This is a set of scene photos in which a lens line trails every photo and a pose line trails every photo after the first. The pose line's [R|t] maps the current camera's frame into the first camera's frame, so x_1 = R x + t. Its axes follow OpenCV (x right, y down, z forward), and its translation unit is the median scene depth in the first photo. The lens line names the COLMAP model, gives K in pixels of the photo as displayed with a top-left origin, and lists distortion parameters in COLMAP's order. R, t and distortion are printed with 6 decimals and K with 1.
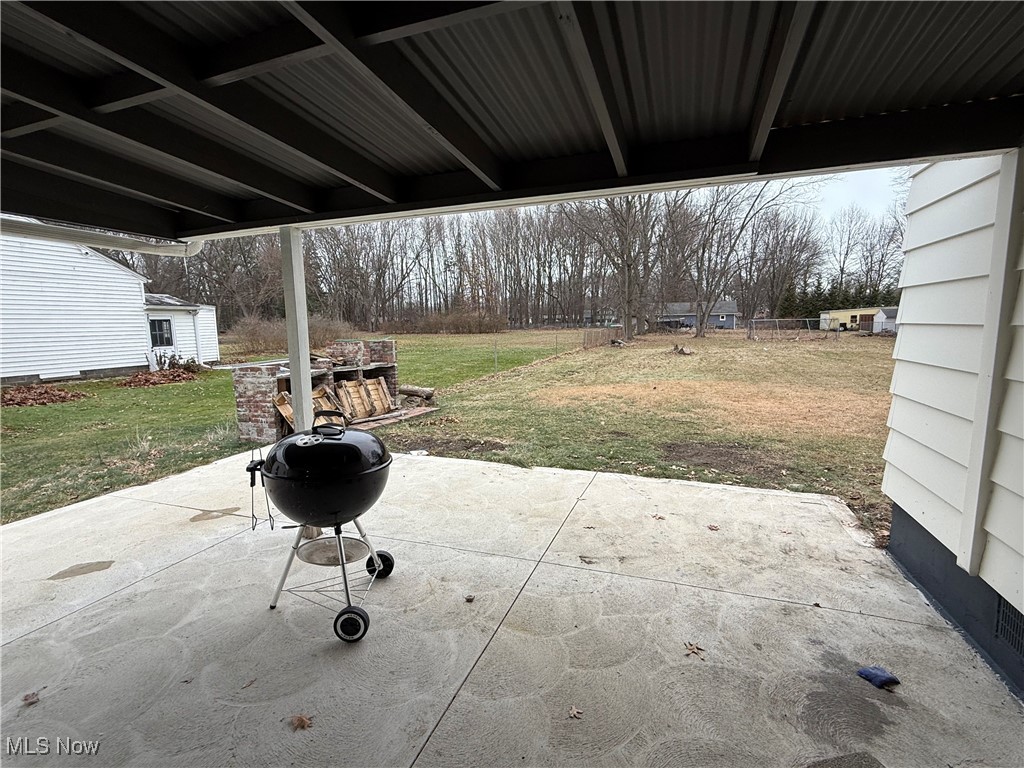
lens RADIAL K [[475.3, 0, 510.7], [0, 475.3, 381.0], [0, 0, 1]] dist [0.002771, -0.000009]
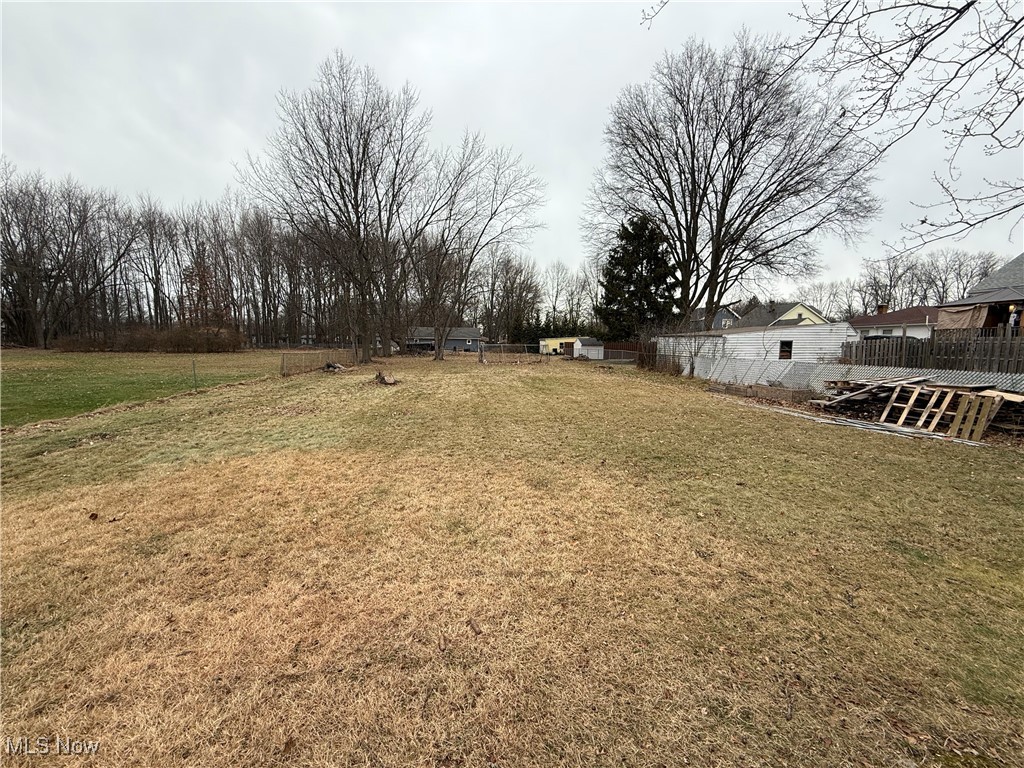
lens RADIAL K [[408.7, 0, 512.7], [0, 408.7, 385.4], [0, 0, 1]] dist [-0.001274, 0.000813]
pose [[0.880277, -0.024280, 0.473838, 0.085557], [0.035005, 0.999291, -0.013828, -0.013803], [-0.473166, 0.028759, 0.880504, 0.104122]]
